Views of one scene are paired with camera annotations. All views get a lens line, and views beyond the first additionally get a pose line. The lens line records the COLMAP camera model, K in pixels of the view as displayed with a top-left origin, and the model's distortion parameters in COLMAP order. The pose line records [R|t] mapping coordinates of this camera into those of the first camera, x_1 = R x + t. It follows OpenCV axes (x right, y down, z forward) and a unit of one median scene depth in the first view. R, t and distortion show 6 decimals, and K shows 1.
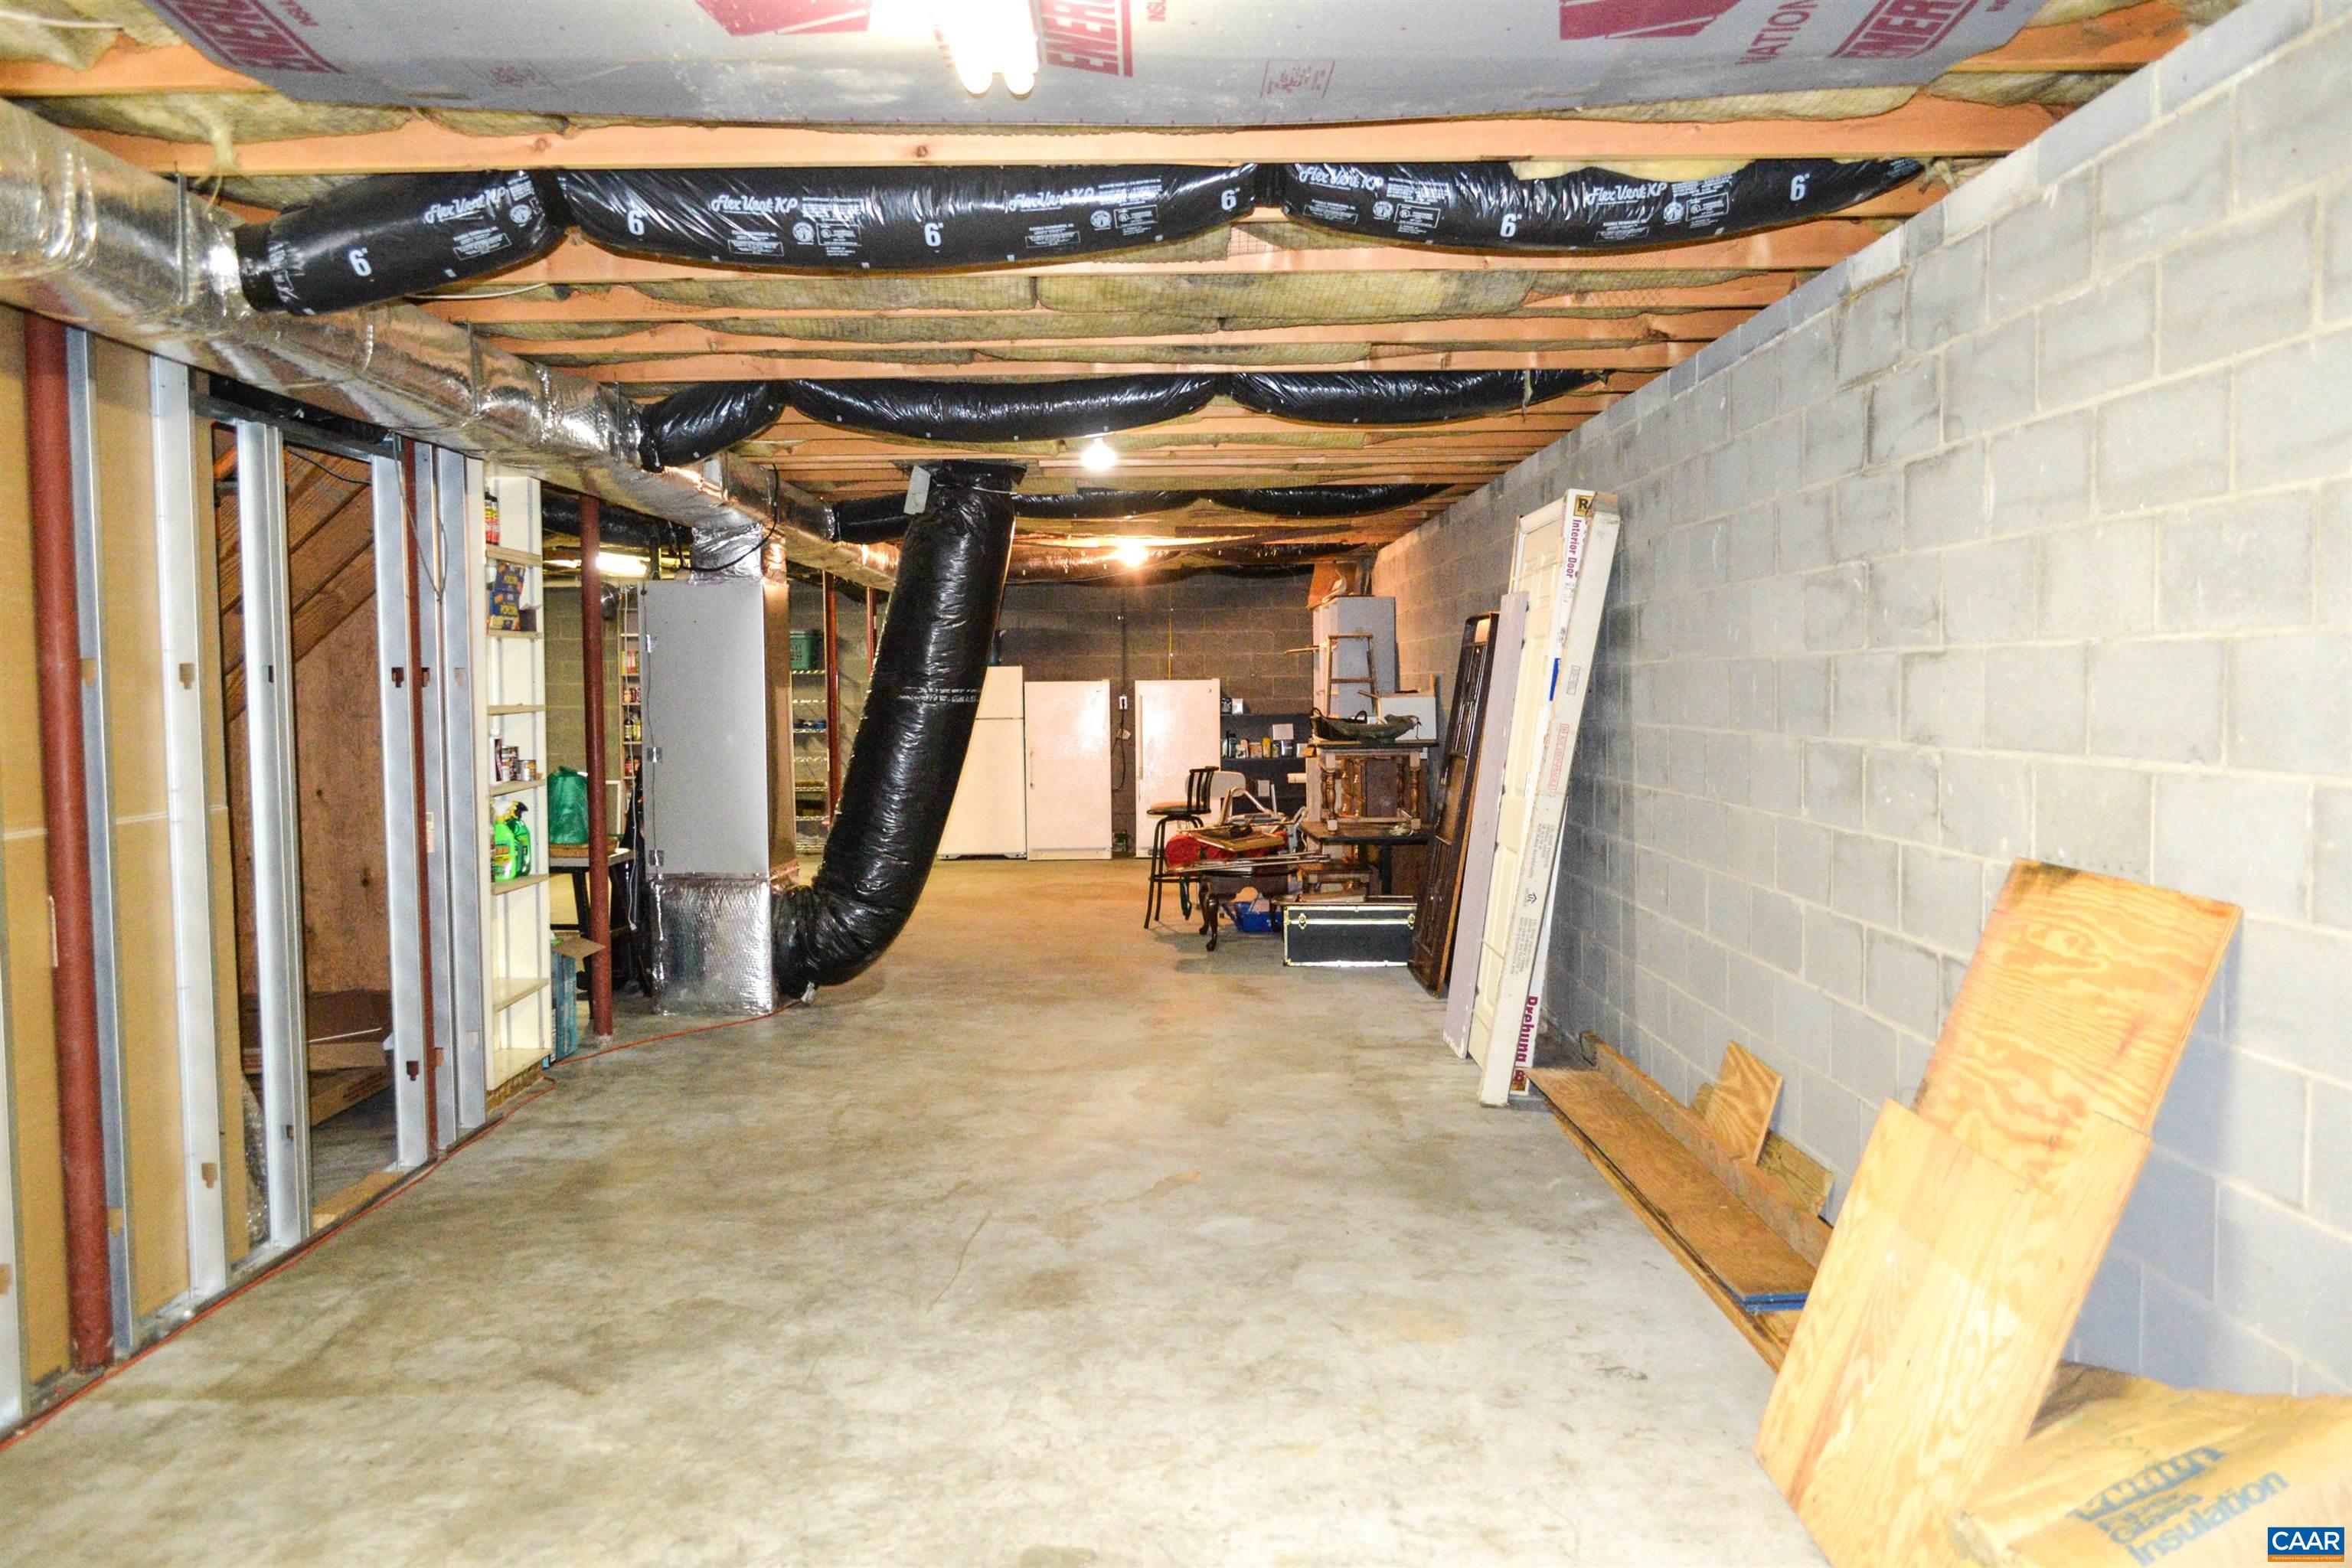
lens RADIAL K [[1885.6, 0, 1173.8], [0, 1885.6, 785.3], [0, 0, 1]] dist [-0.005344, -0.001446]
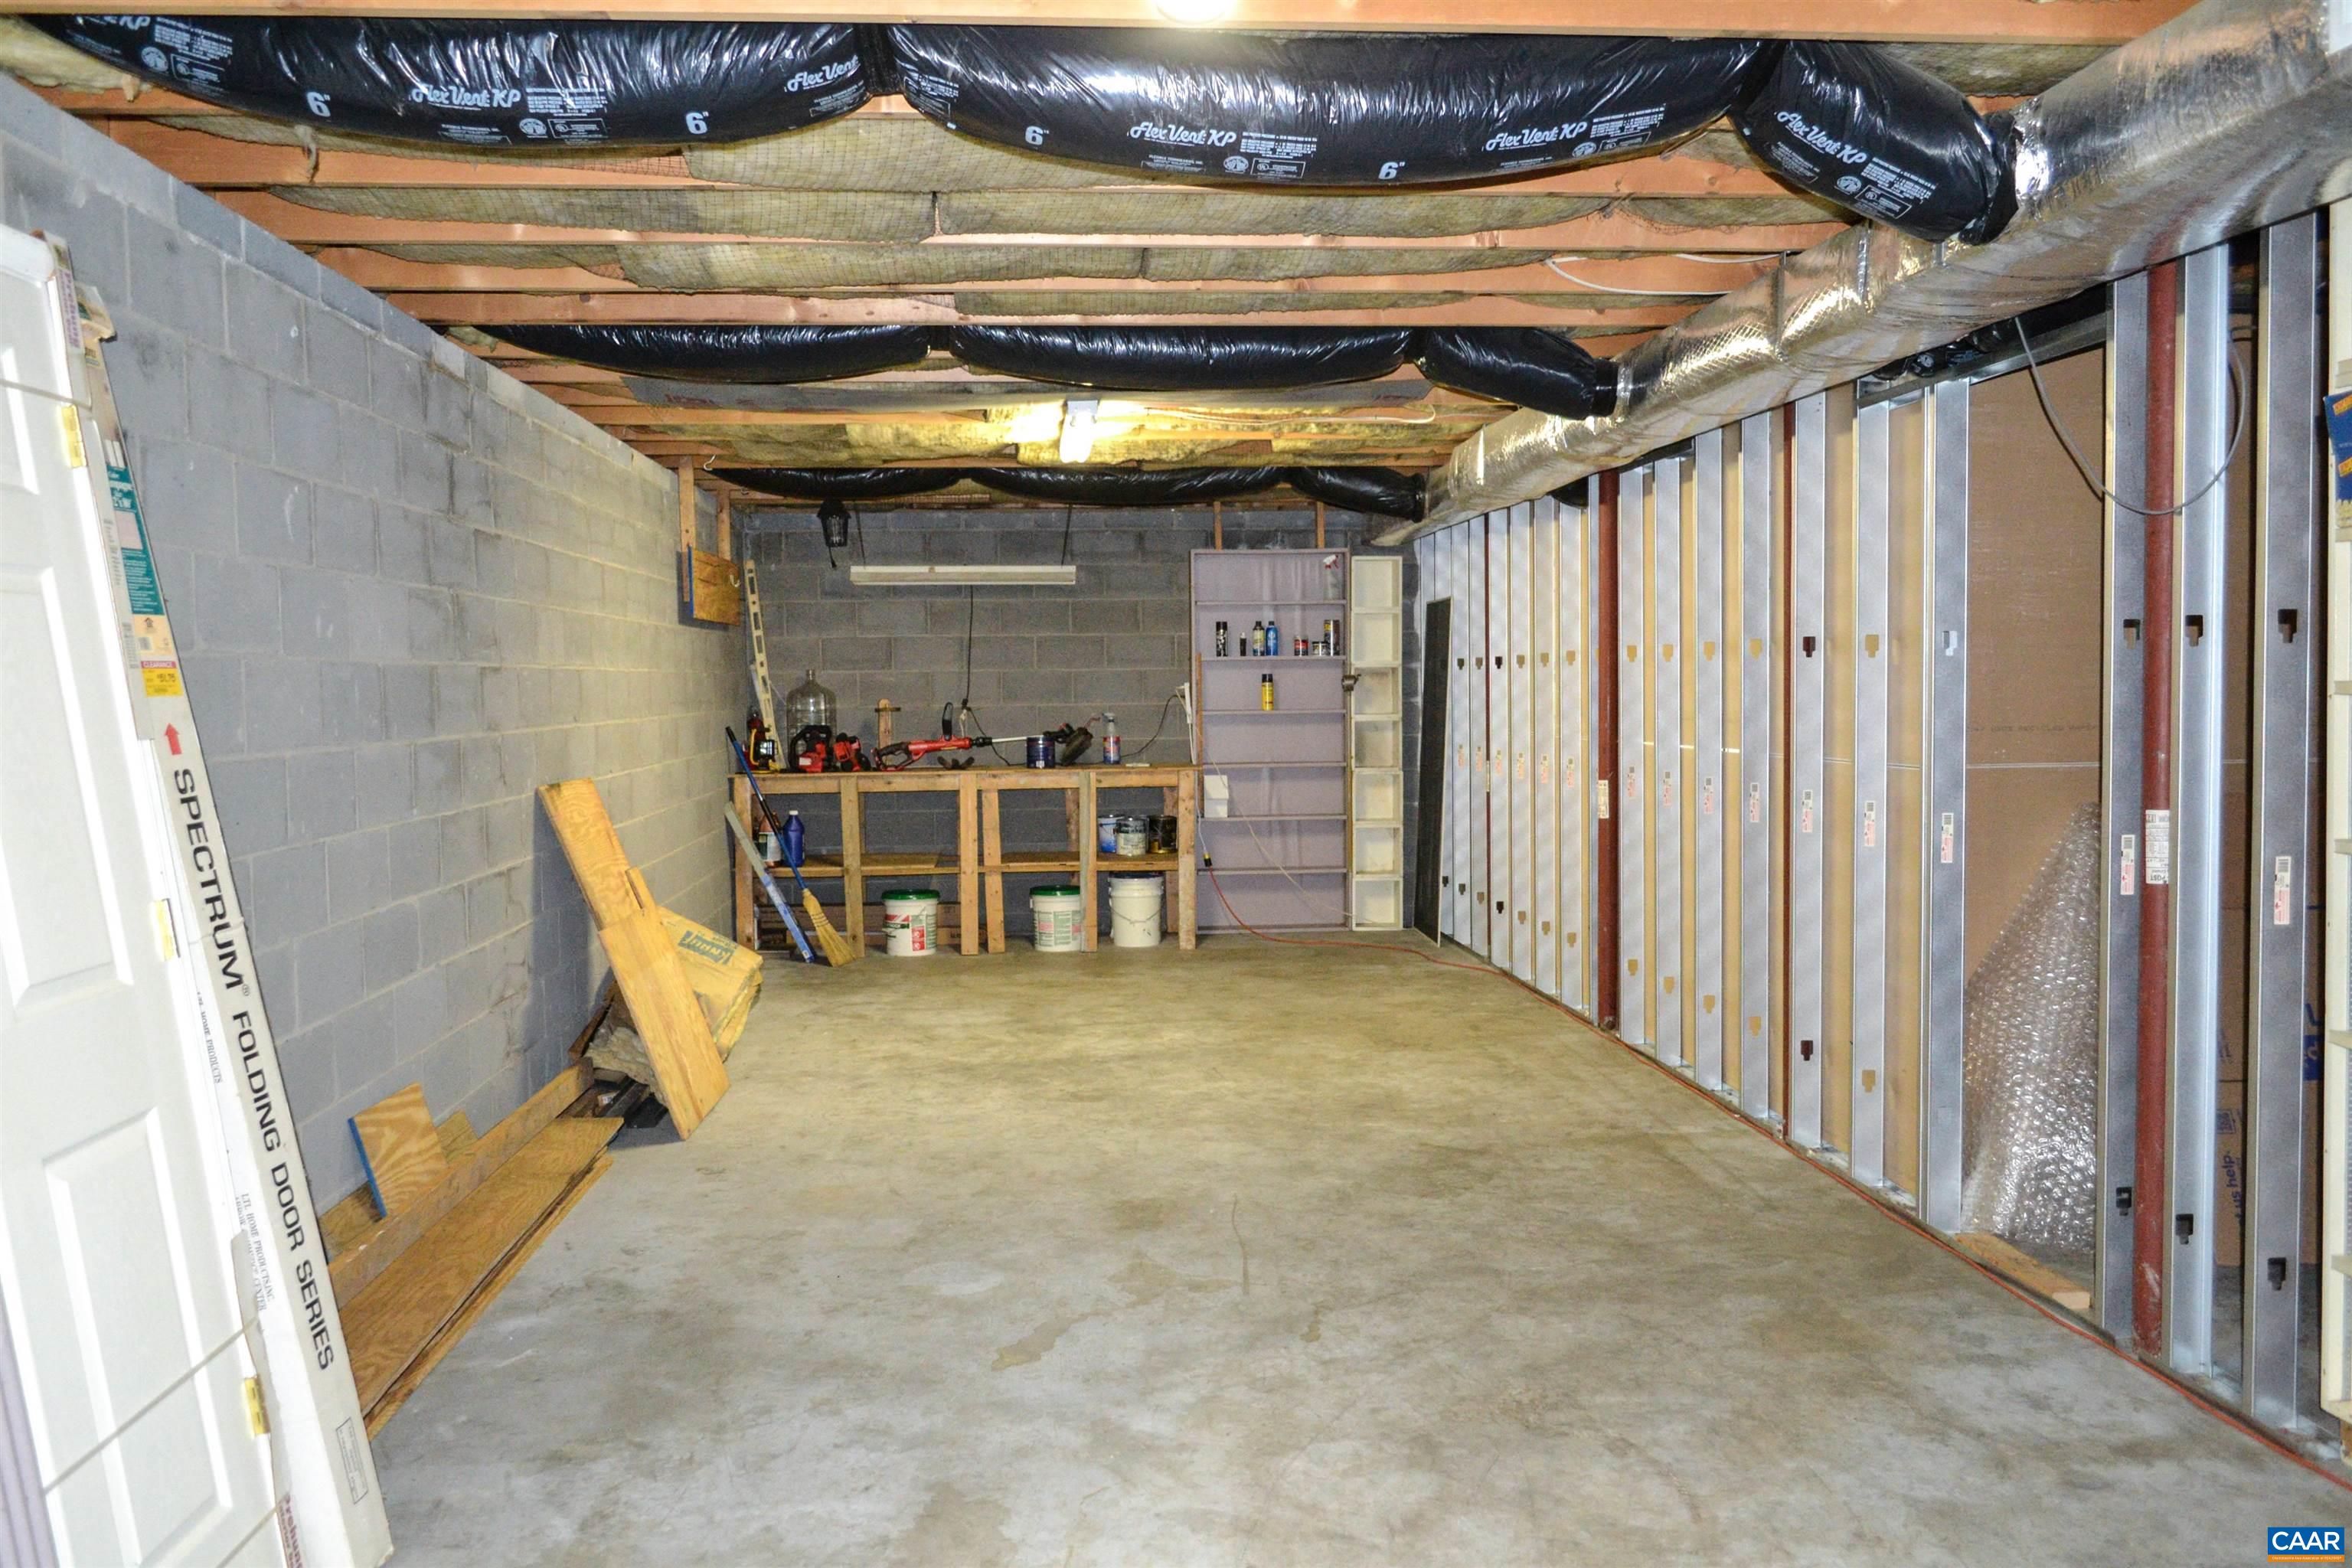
lens RADIAL K [[1885.6, 0, 1174.0], [0, 1885.6, 784.3], [0, 0, 1]] dist [-0.005344, -0.001446]
pose [[-0.996841, 0.029742, -0.073641, -0.010283], [0.021641, 0.993867, 0.108447, -0.098746], [0.076415, 0.106510, -0.991371, 1.932749]]
